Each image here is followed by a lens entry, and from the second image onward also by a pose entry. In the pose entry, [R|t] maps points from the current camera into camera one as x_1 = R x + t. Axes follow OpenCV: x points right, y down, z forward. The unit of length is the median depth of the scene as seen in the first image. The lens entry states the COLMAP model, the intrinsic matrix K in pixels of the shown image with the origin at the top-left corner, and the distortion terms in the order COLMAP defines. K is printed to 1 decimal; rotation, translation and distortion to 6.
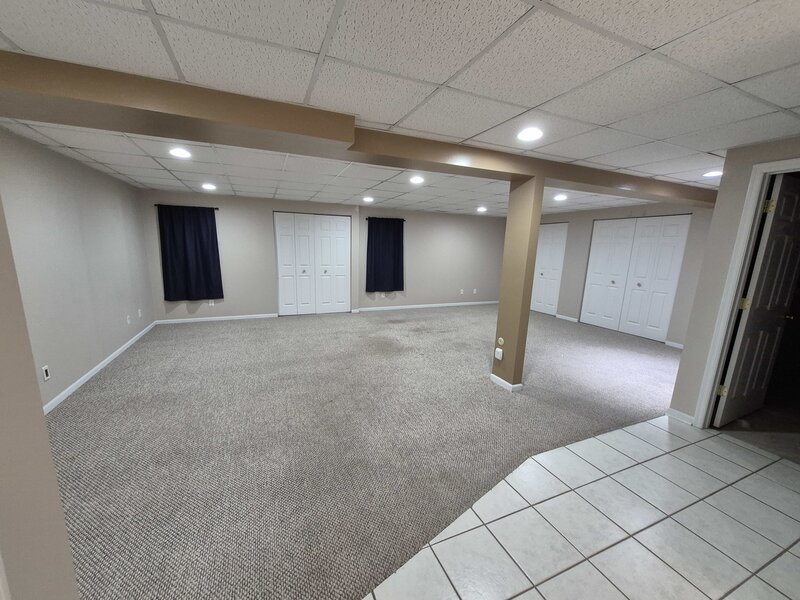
lens RADIAL K [[316.0, 0, 398.7], [0, 316.0, 305.5], [0, 0, 1]] dist [0.001263, -0.001104]
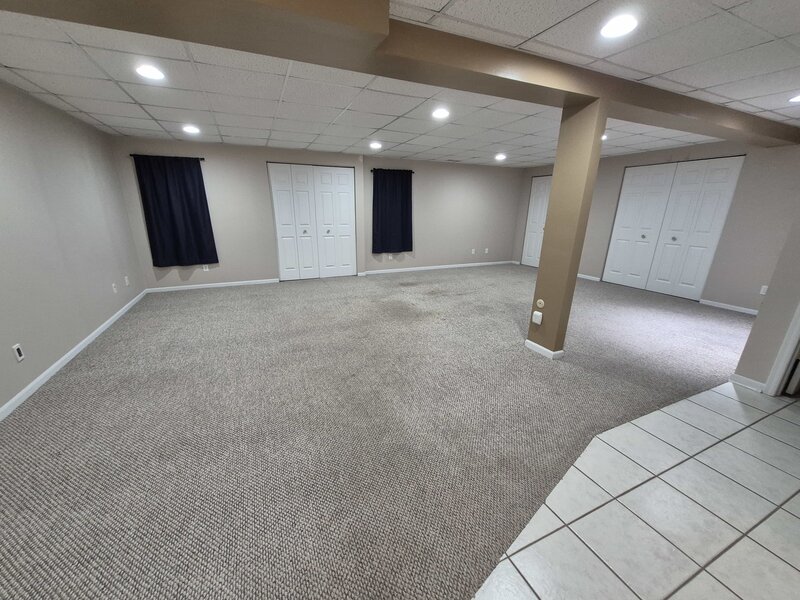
lens RADIAL K [[316.0, 0, 398.5], [0, 316.0, 305.4], [0, 0, 1]] dist [0.001263, -0.001104]
pose [[0.999714, -0.021456, 0.010546, -0.092811], [0.020116, 0.993284, 0.113942, 0.011063], [-0.012920, -0.113697, 0.993431, 0.142695]]
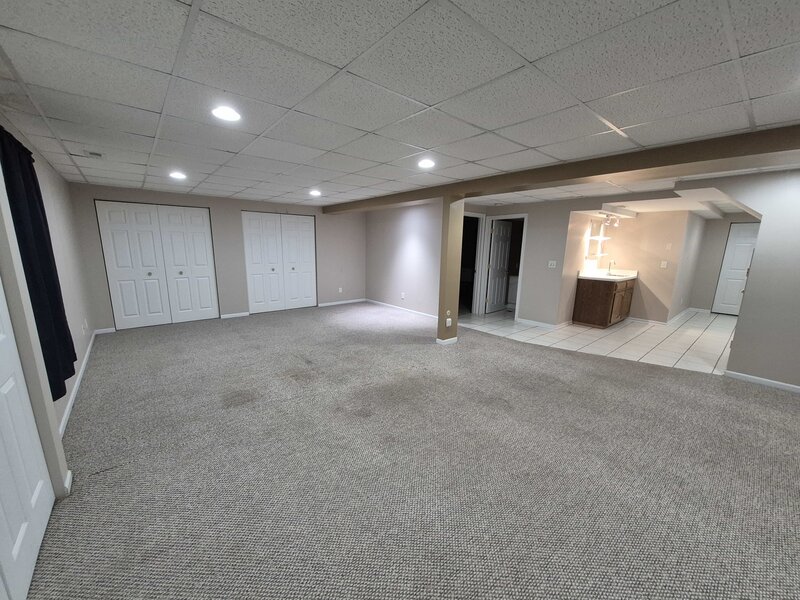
lens RADIAL K [[316.0, 0, 379.4], [0, 316.0, 309.7], [0, 0, 1]] dist [0.001263, -0.001104]
pose [[-0.259262, -0.225290, 0.939163, -0.984766], [0.157292, 0.949581, 0.271211, -0.356021], [-0.952913, 0.218037, -0.210754, 1.763403]]
